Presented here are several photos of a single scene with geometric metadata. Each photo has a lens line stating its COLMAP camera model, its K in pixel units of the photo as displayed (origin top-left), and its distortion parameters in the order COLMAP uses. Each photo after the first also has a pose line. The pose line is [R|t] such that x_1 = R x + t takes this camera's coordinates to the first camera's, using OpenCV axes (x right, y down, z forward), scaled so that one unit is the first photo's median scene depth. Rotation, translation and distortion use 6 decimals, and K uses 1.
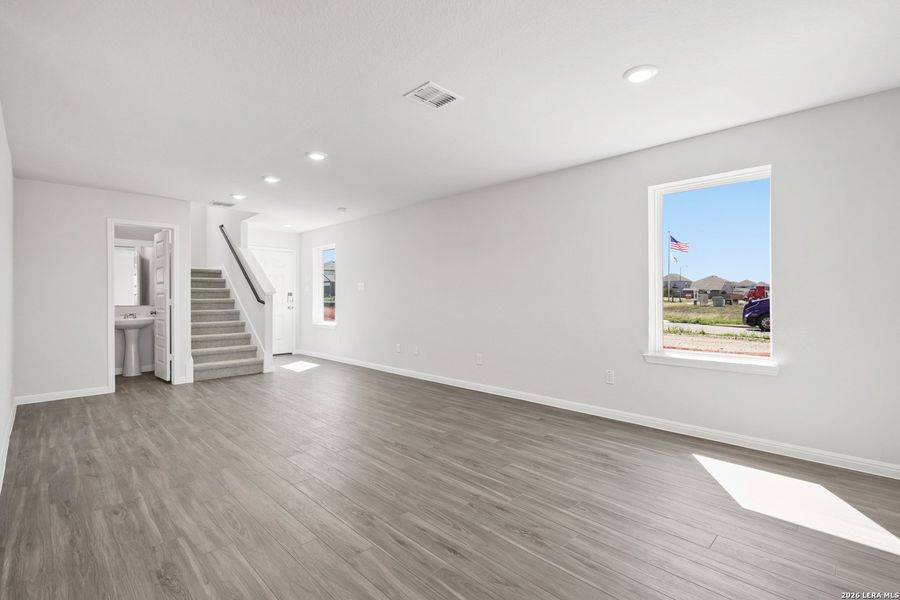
lens RADIAL K [[415.0, 0, 445.3], [0, 415.0, 295.4], [0, 0, 1]] dist [-0.001735, 0.000024]
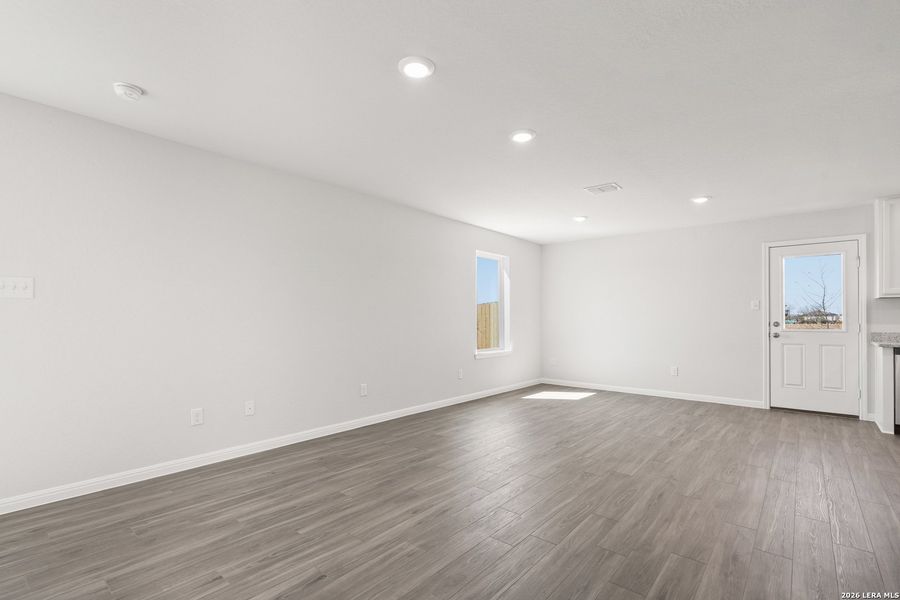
lens RADIAL K [[420.0, 0, 443.2], [0, 420.0, 299.4], [0, 0, 1]] dist [-0.018012, -0.000052]
pose [[-0.082720, 0.044453, 0.995581, -1.315972], [-0.009842, 0.998920, -0.045420, 0.011011], [-0.996524, -0.013556, -0.082194, 1.473647]]
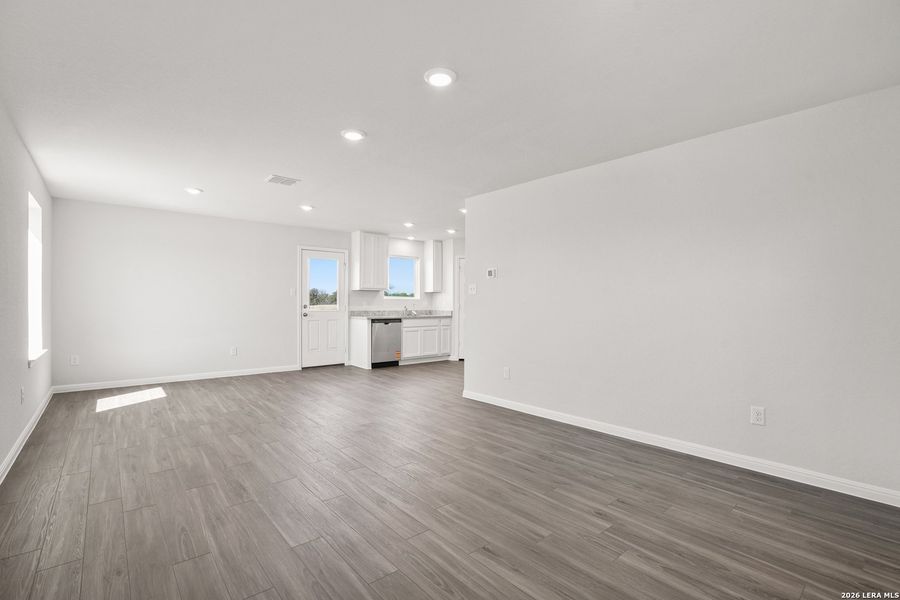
lens RADIAL K [[420.0, 0, 443.2], [0, 420.0, 299.4], [0, 0, 1]] dist [-0.018012, -0.000052]
pose [[-0.996470, -0.003265, 0.083882, -0.686441], [-0.004251, 0.999924, -0.011582, 0.006018], [-0.083838, -0.011897, -0.996408, 2.231960]]
